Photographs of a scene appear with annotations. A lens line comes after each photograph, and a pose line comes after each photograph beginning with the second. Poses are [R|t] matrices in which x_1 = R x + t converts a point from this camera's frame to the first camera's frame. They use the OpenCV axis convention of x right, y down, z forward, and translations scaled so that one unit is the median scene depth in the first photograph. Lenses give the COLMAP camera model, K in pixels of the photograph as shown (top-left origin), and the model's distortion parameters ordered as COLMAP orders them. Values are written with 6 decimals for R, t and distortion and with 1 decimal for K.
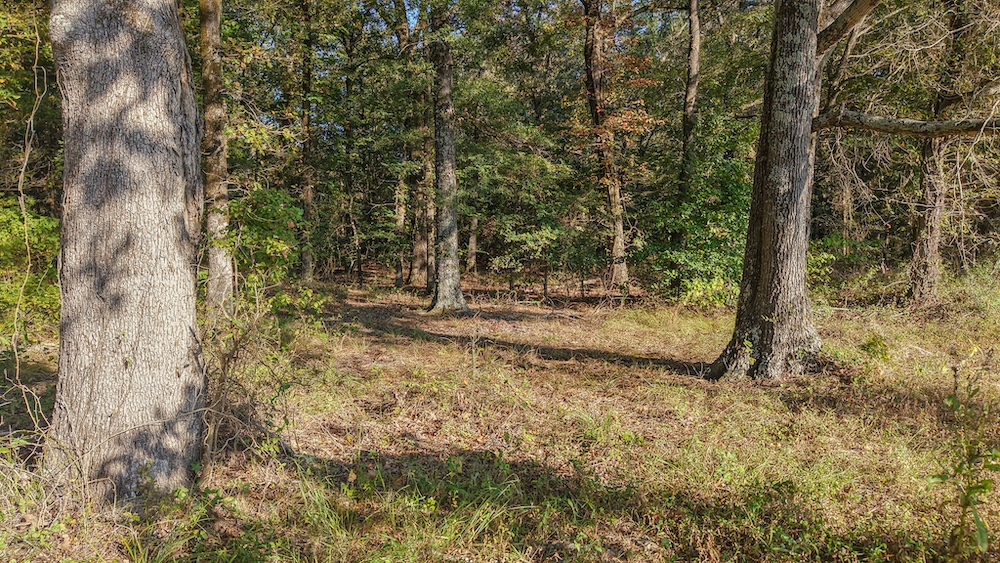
lens RADIAL K [[664.4, 0, 497.0], [0, 664.4, 280.4], [0, 0, 1]] dist [0.011239, -0.010205]
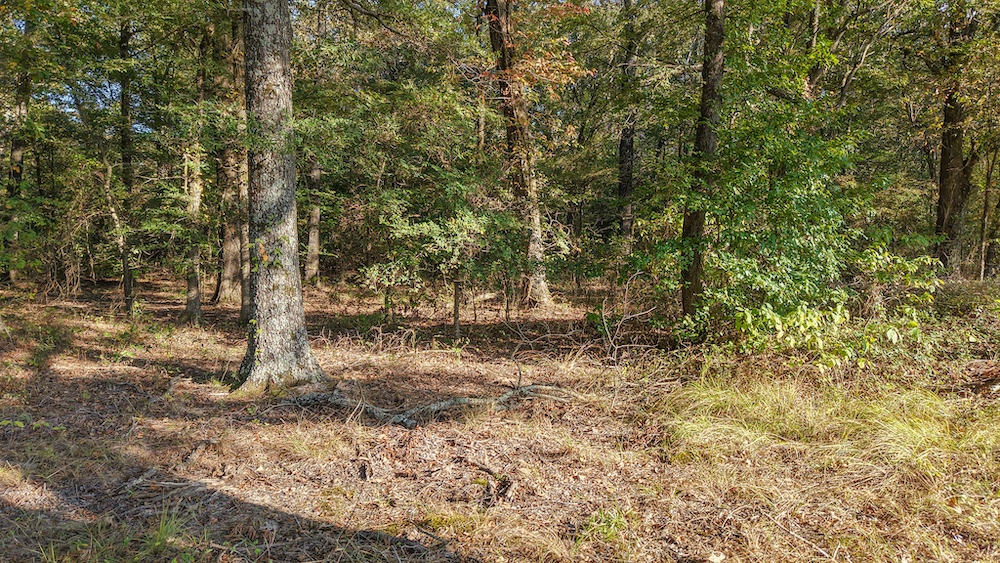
lens RADIAL K [[664.4, 0, 510.2], [0, 664.4, 284.3], [0, 0, 1]] dist [0.011239, -0.010205]
pose [[0.965680, -0.014399, 0.259335, -0.027763], [0.013093, 0.999891, 0.006763, -0.019124], [-0.259404, -0.003135, 0.965764, 0.379865]]
